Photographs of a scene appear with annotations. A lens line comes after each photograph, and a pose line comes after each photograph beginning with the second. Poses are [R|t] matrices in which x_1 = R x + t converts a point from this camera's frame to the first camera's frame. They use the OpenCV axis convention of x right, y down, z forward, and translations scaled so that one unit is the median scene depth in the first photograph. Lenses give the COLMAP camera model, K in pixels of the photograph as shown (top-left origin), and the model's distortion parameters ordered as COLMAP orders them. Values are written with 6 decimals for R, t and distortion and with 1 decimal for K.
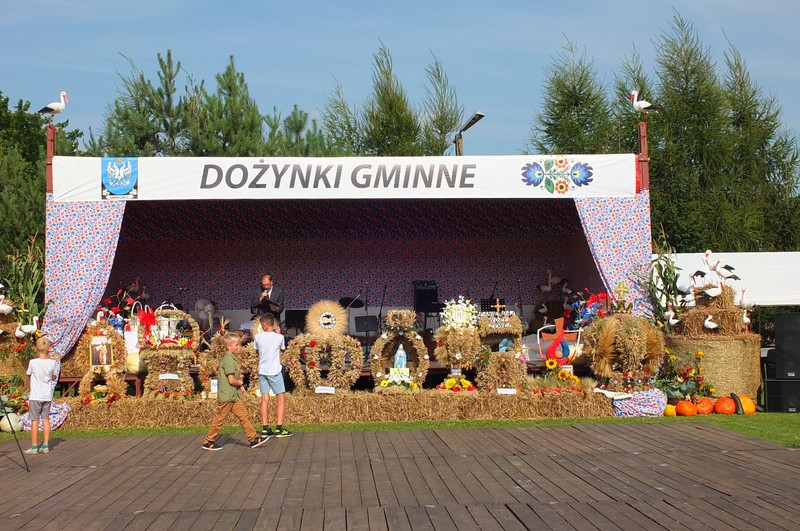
lens RADIAL K [[1133.9, 0, 401.1], [0, 1133.9, 267.5], [0, 0, 1]] dist [0.010438, 0.000000]
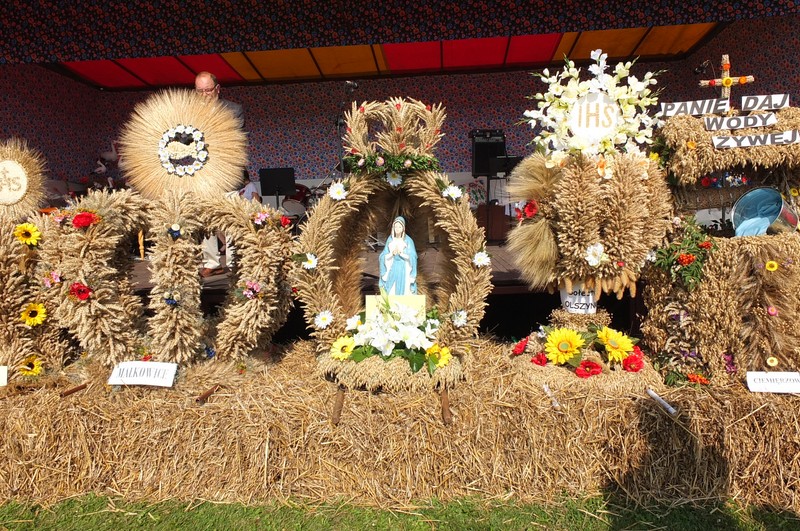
lens RADIAL K [[565.5, 0, 400.8], [0, 565.5, 258.6], [0, 0, 1]] dist [0.021778, -0.019382]
pose [[0.990035, -0.011169, -0.140374, 0.021899], [0.029246, 0.991423, 0.127381, 0.058799], [0.137748, -0.130217, 0.981870, 0.841529]]
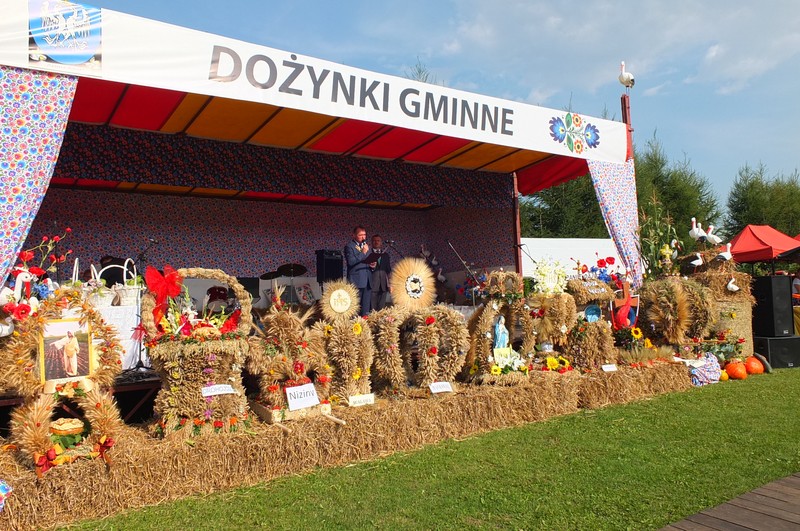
lens RADIAL K [[612.8, 0, 399.8], [0, 612.8, 267.9], [0, 0, 1]] dist [-0.000294, -0.008831]
pose [[0.851472, 0.008860, 0.524326, -0.275100], [-0.010267, 0.999947, -0.000224, 0.035372], [-0.524300, -0.005193, 0.851518, 0.679373]]
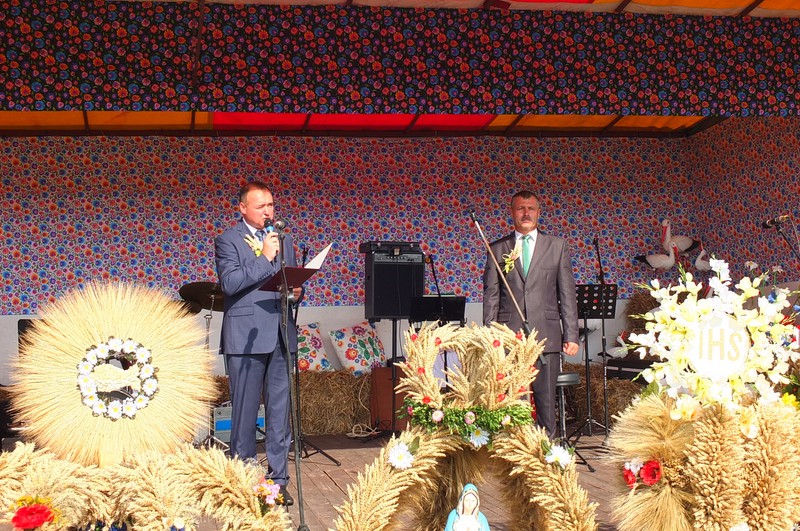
lens RADIAL K [[1133.9, 0, 403.8], [0, 1133.9, 269.4], [0, 0, 1]] dist [0.010438, 0.000000]
pose [[0.990693, -0.005248, 0.136016, -0.040996], [0.004573, 0.999976, 0.005280, 0.025481], [-0.136040, -0.004609, 0.990693, 0.784717]]
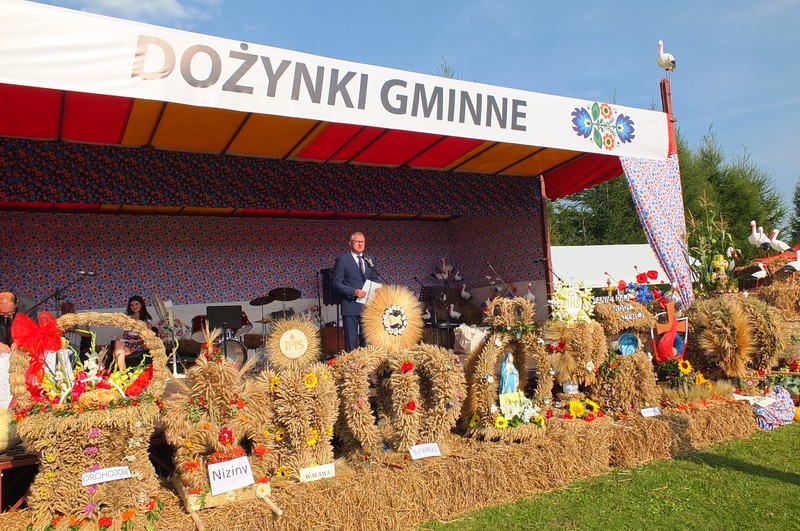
lens RADIAL K [[612.8, 0, 403.3], [0, 612.8, 266.8], [0, 0, 1]] dist [-0.000294, -0.008831]
pose [[0.889443, -0.007253, 0.456989, -0.202733], [0.016712, 0.999722, -0.016660, 0.024897], [-0.456741, 0.022455, 0.889316, 0.723947]]
